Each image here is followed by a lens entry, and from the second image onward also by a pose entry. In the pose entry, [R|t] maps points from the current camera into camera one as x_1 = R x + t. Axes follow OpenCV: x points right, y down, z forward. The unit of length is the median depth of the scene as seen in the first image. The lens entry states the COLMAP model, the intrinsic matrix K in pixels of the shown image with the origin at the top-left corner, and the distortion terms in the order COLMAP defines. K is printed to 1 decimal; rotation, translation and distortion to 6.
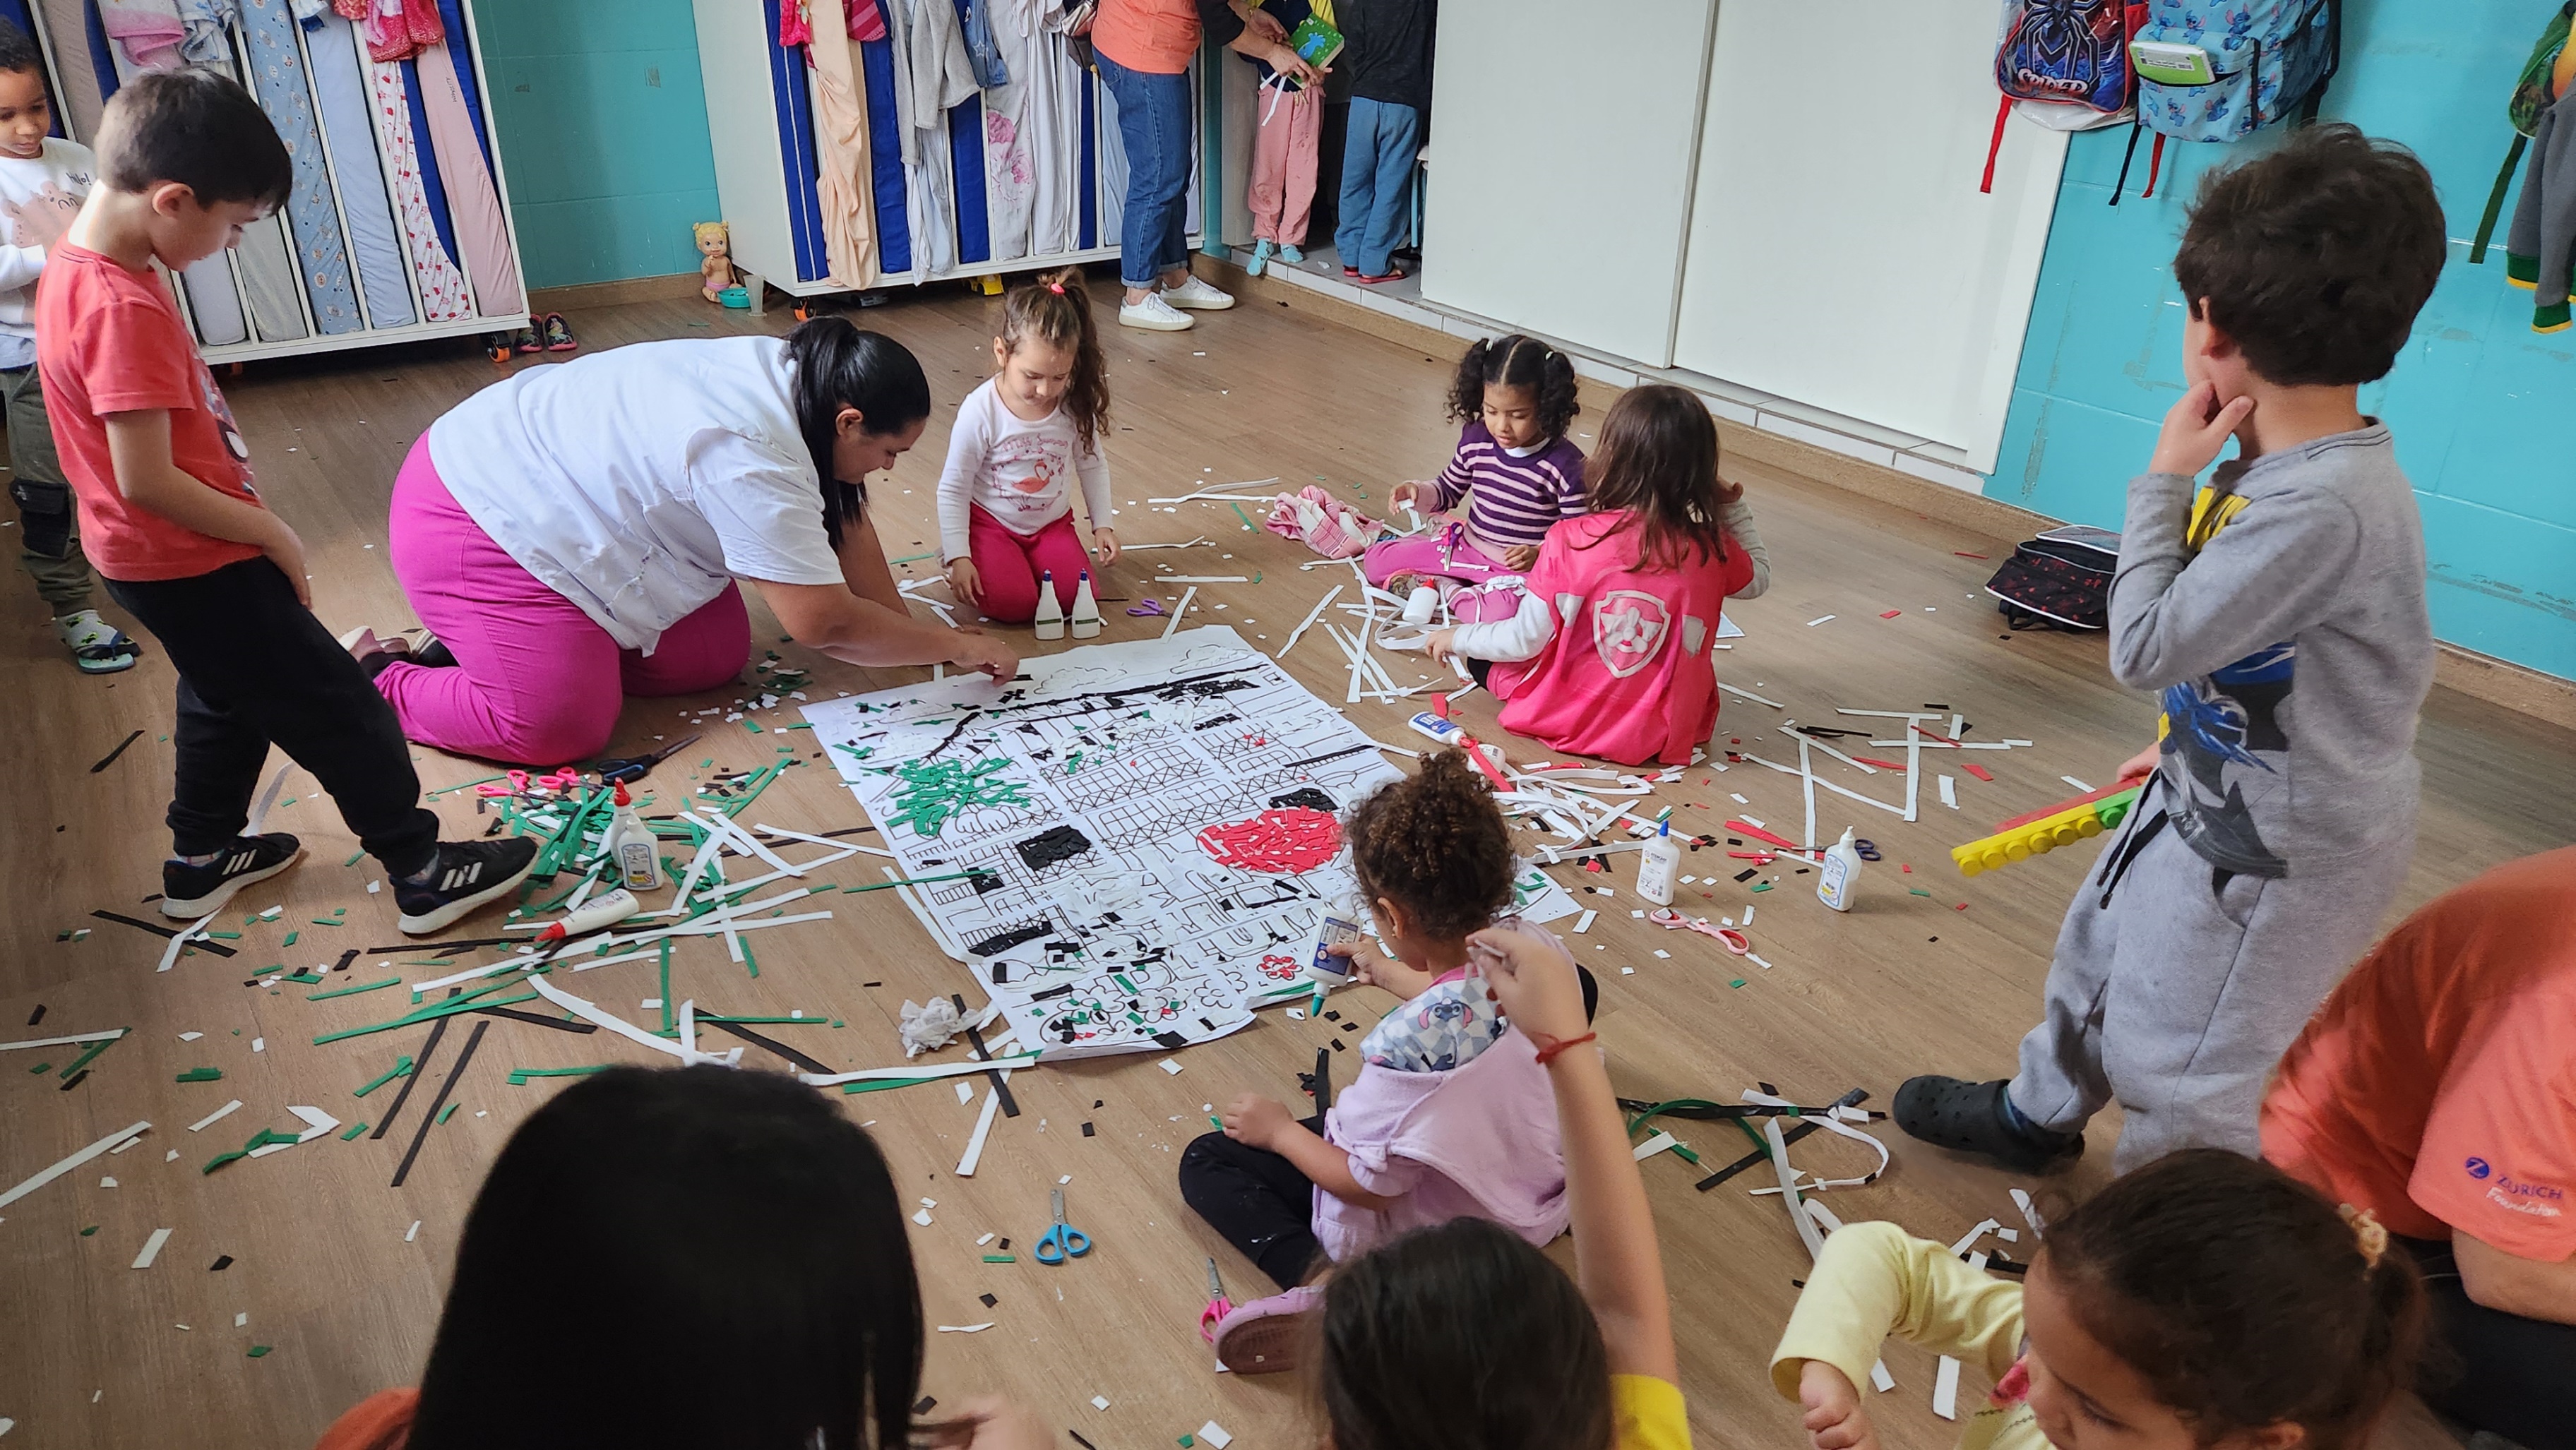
lens RADIAL K [[1710.5, 0, 1244.6], [0, 1710.5, 743.7], [0, 0, 1]] dist [0.071160, -0.059730]
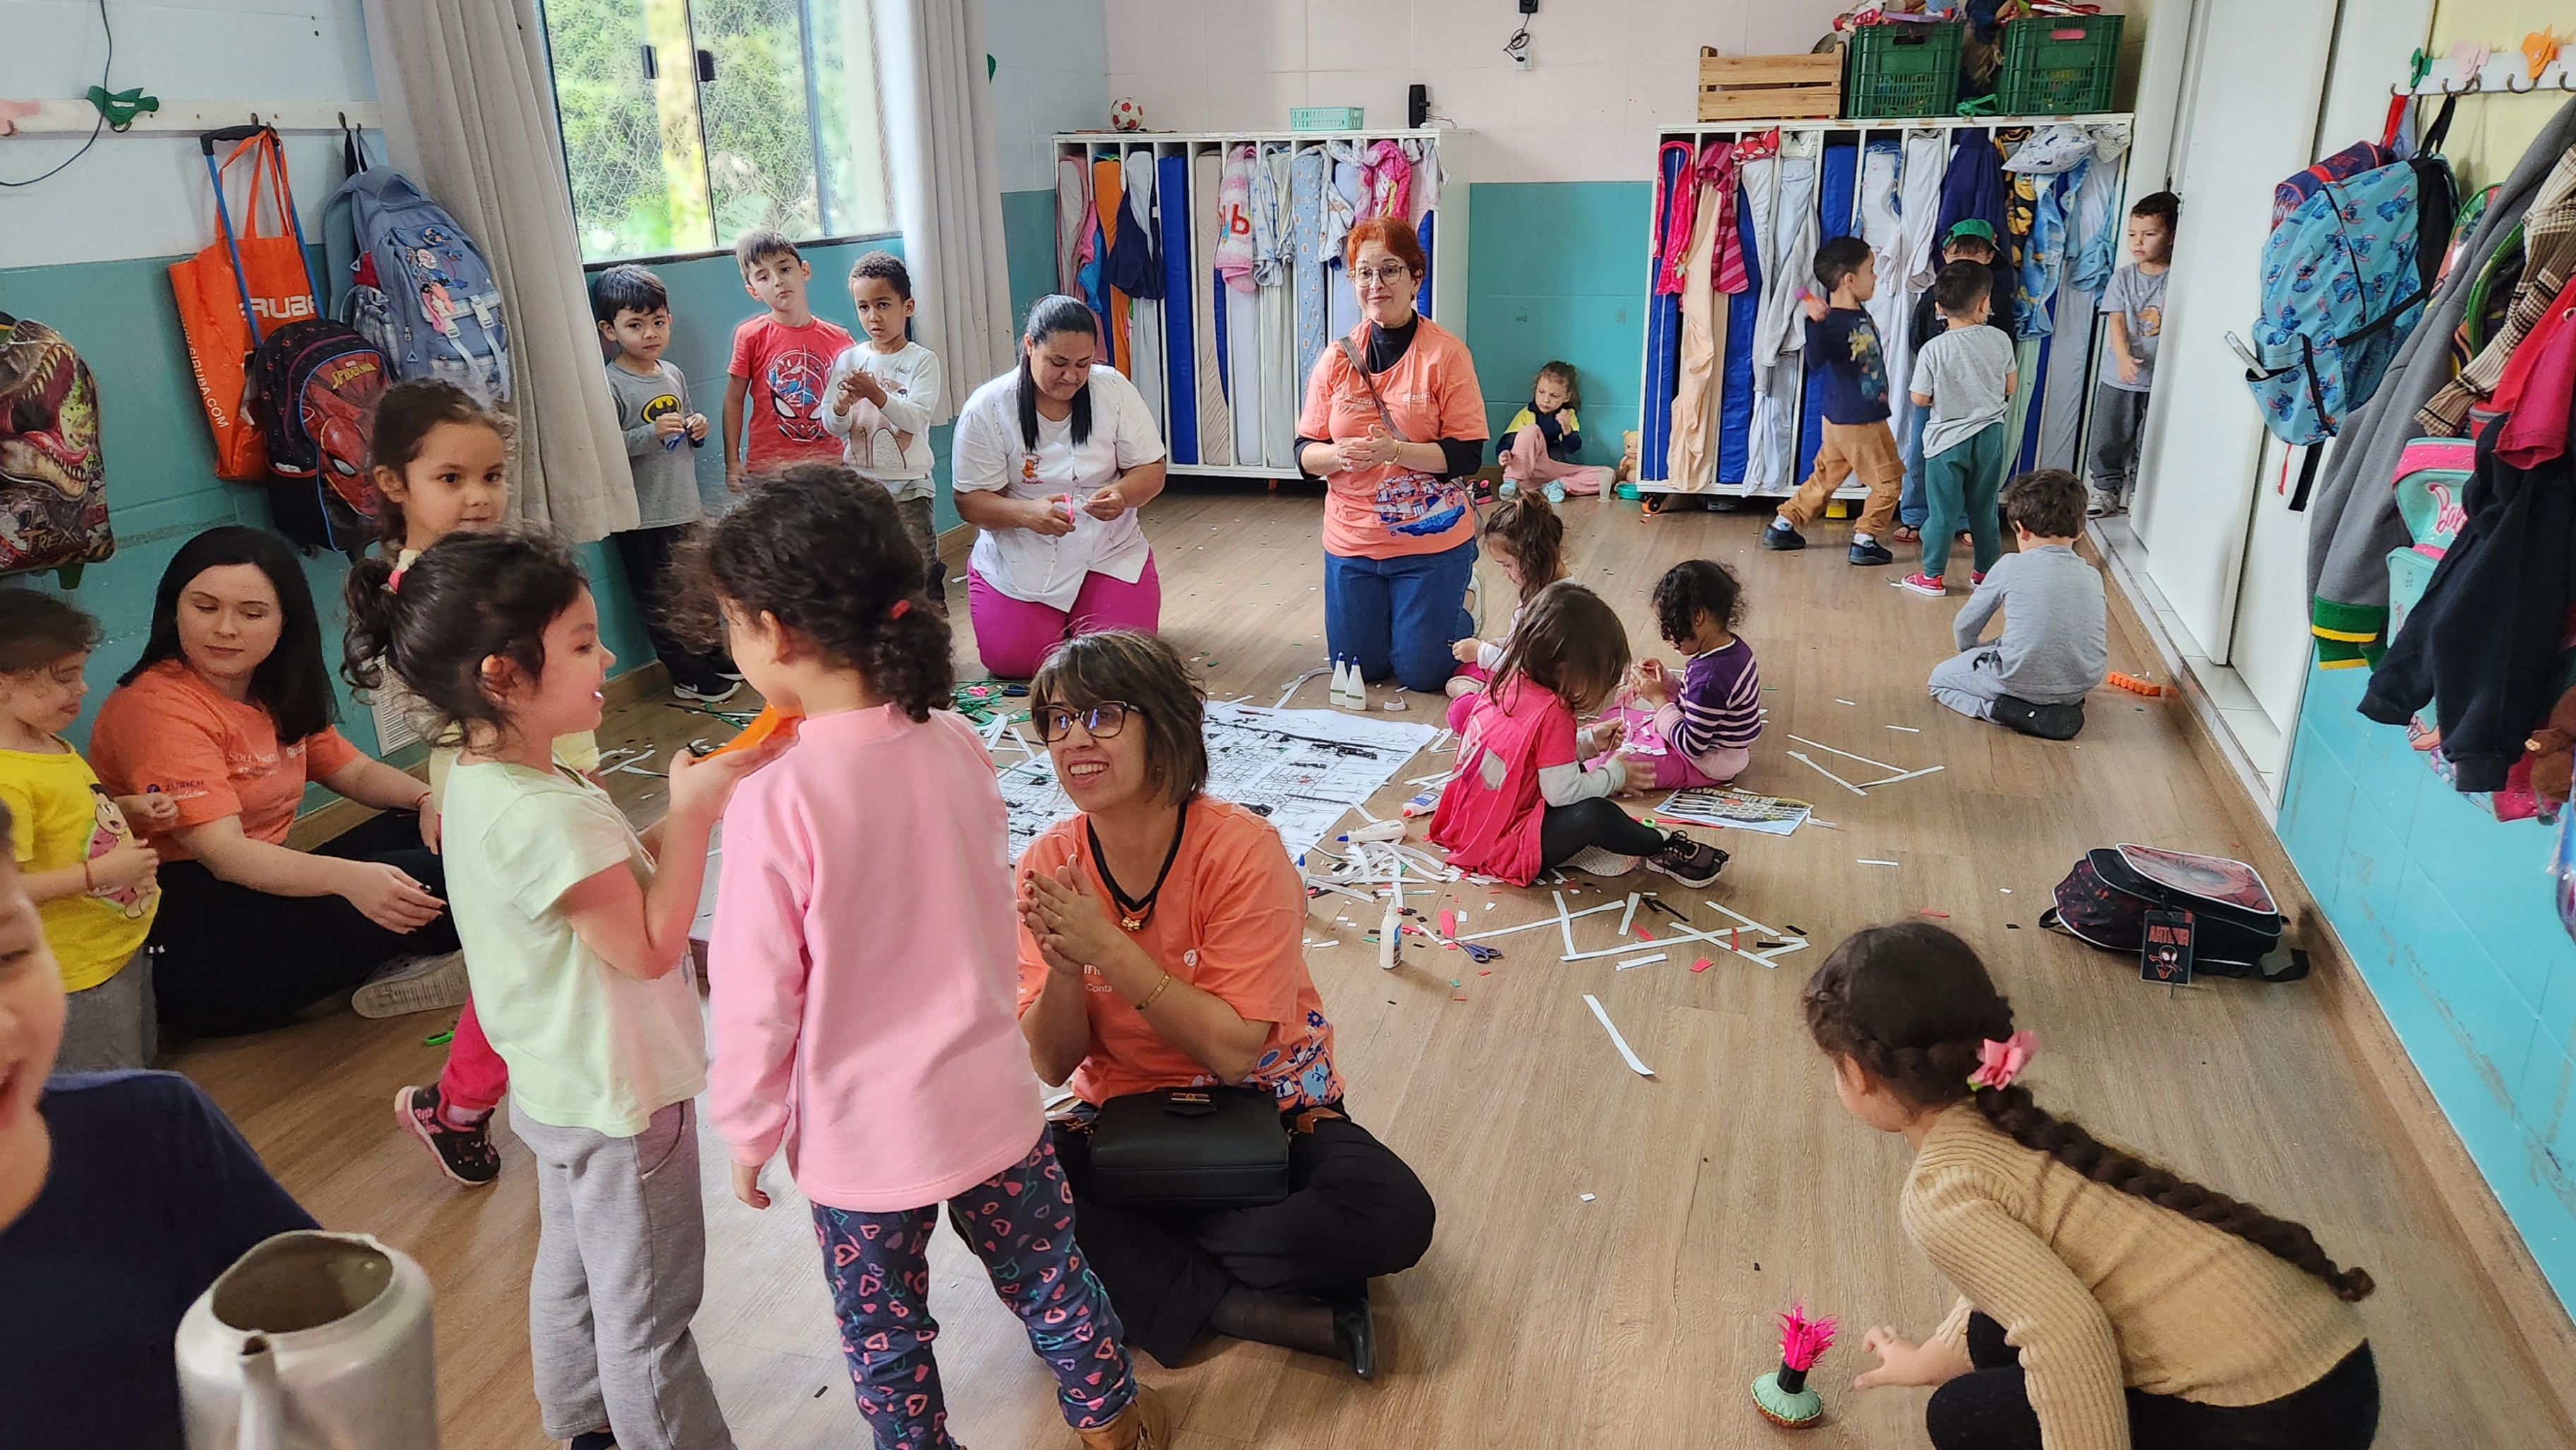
lens RADIAL K [[1710.5, 0, 1285.0], [0, 1710.5, 788.9], [0, 0, 1]] dist [0.071160, -0.059730]
pose [[0.644447, 0.253545, -0.721389, 0.585818], [-0.333102, 0.942291, 0.033611, -0.021399], [0.688281, 0.218636, 0.691714, 0.039896]]
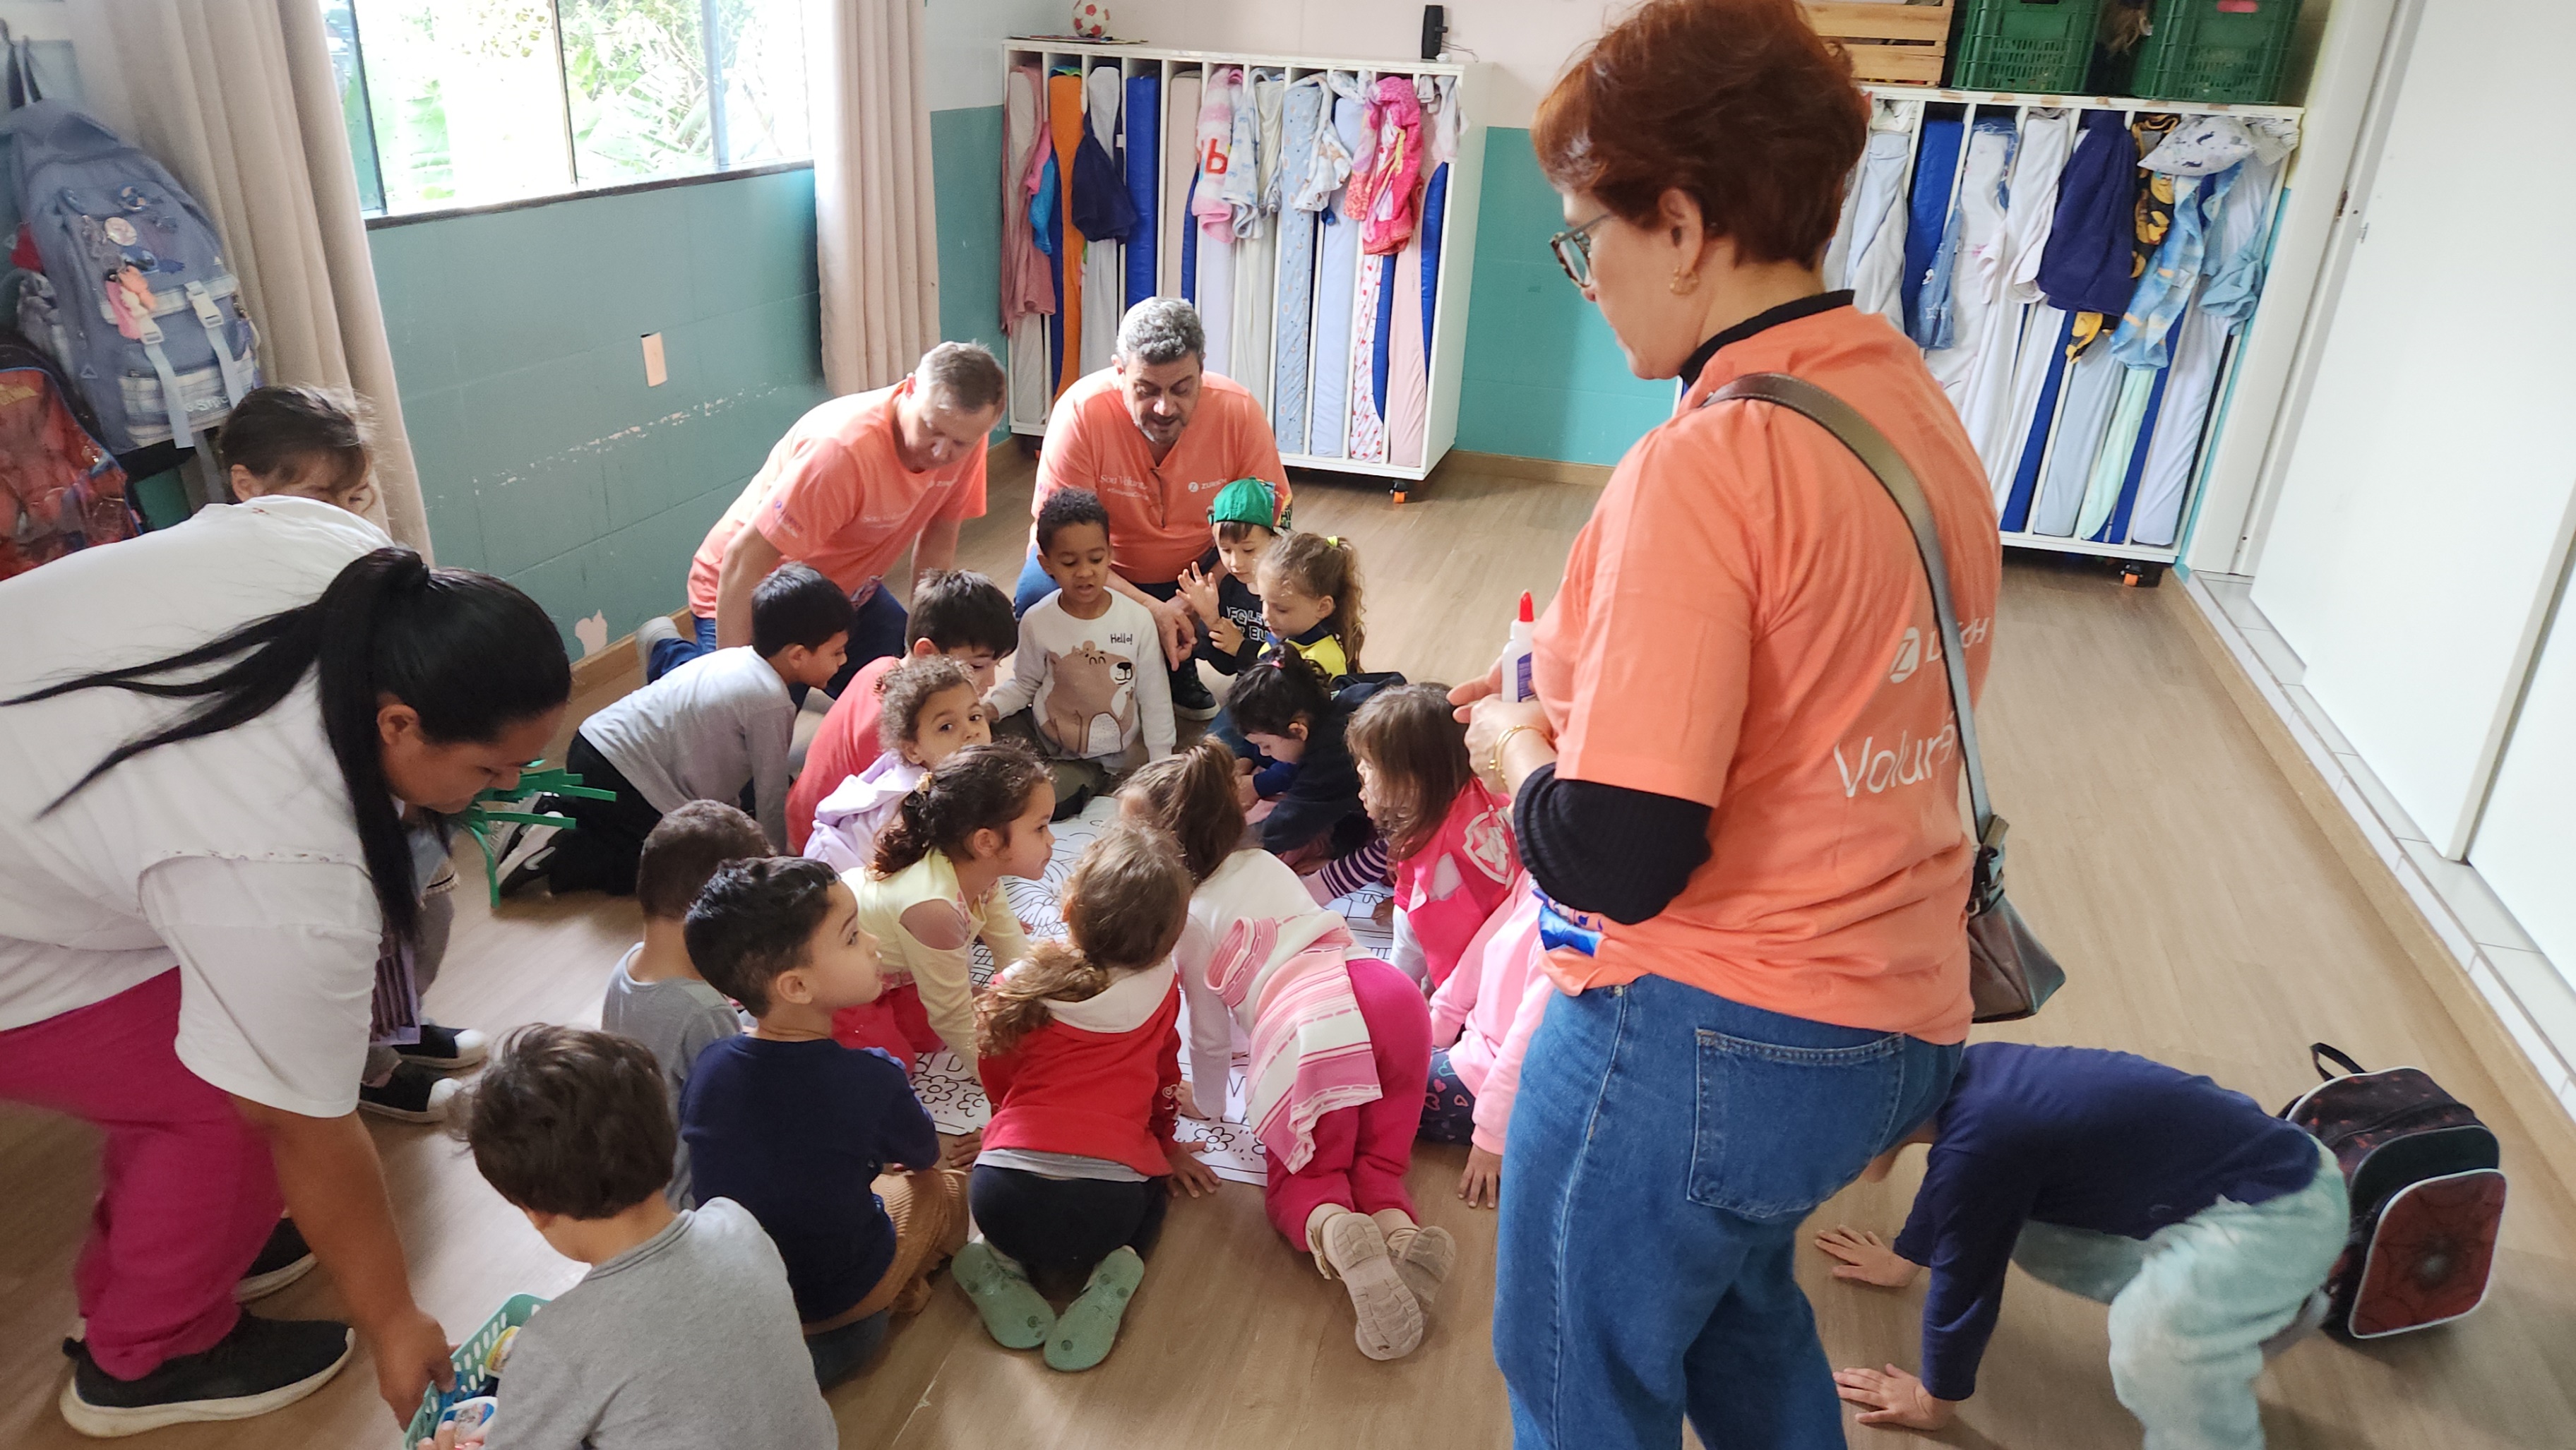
lens RADIAL K [[1710.5, 0, 1232.0], [0, 1710.5, 754.2], [0, 0, 1]] dist [0.071160, -0.059730]
pose [[0.640209, 0.325664, -0.695755, 0.400500], [-0.386894, 0.919133, 0.074215, -0.112027], [0.663661, 0.221670, 0.714435, 0.131033]]
